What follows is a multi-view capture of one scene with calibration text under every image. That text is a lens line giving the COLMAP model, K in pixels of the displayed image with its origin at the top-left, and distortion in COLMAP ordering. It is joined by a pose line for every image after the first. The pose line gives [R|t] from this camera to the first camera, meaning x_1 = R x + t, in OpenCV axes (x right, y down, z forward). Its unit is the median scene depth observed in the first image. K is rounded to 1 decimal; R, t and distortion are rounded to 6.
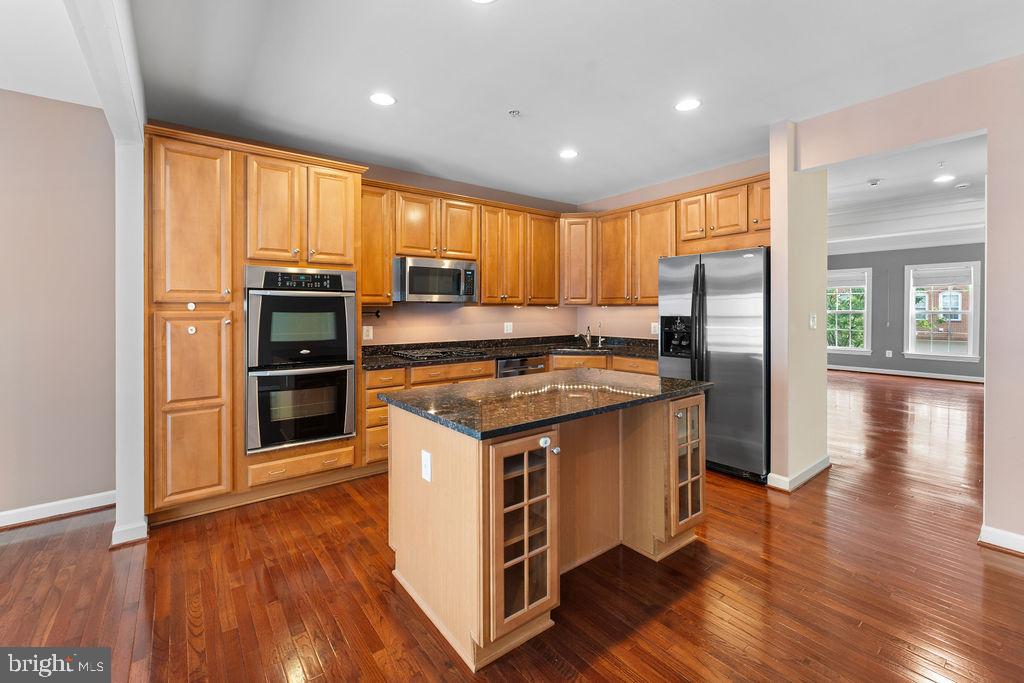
lens RADIAL K [[434.0, 0, 517.9], [0, 434.0, 310.5], [0, 0, 1]] dist [-0.006028, 0.001357]
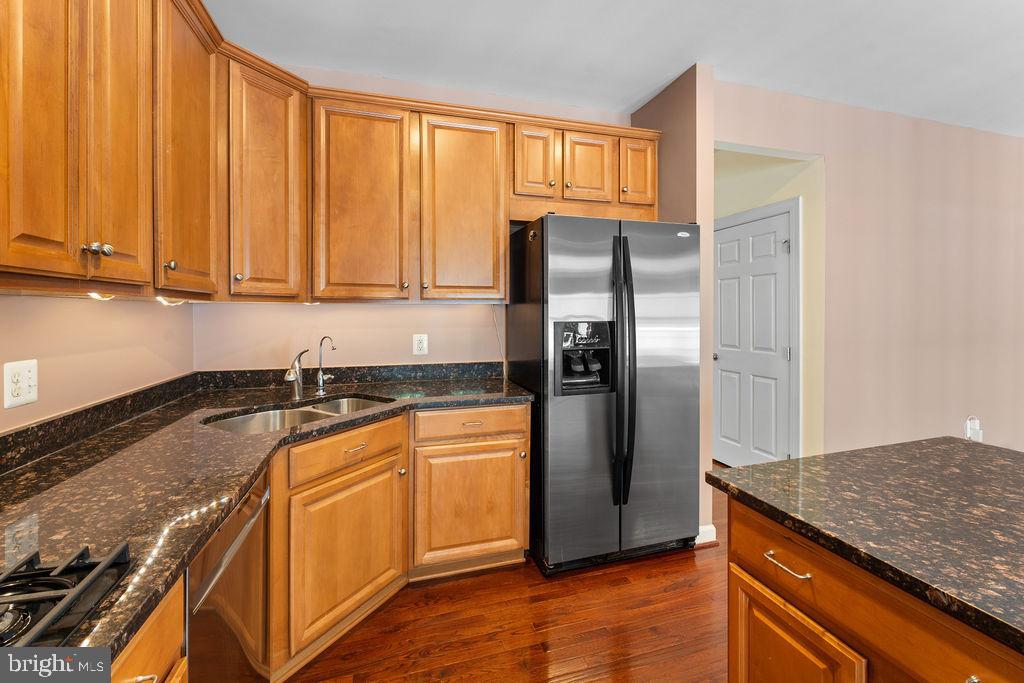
lens RADIAL K [[434.0, 0, 520.9], [0, 434.0, 314.5], [0, 0, 1]] dist [-0.006028, 0.001357]
pose [[0.355025, -0.002753, 0.934853, -0.226436], [0.000059, 0.999996, 0.002923, 0.002025], [-0.934857, -0.000982, 0.355023, 0.999269]]
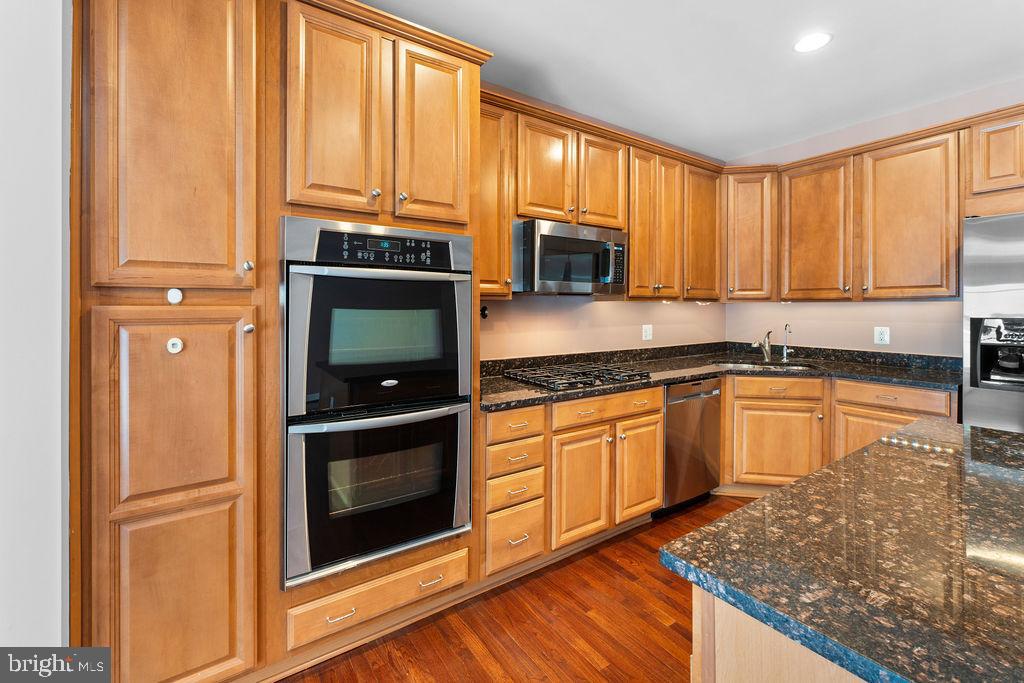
lens RADIAL K [[434.0, 0, 515.9], [0, 434.0, 308.6], [0, 0, 1]] dist [-0.006028, 0.001357]
pose [[0.997817, 0.004700, -0.065865, -0.285078], [-0.004518, 0.999986, 0.002915, 0.001263], [0.065878, -0.002611, 0.997824, 0.451376]]
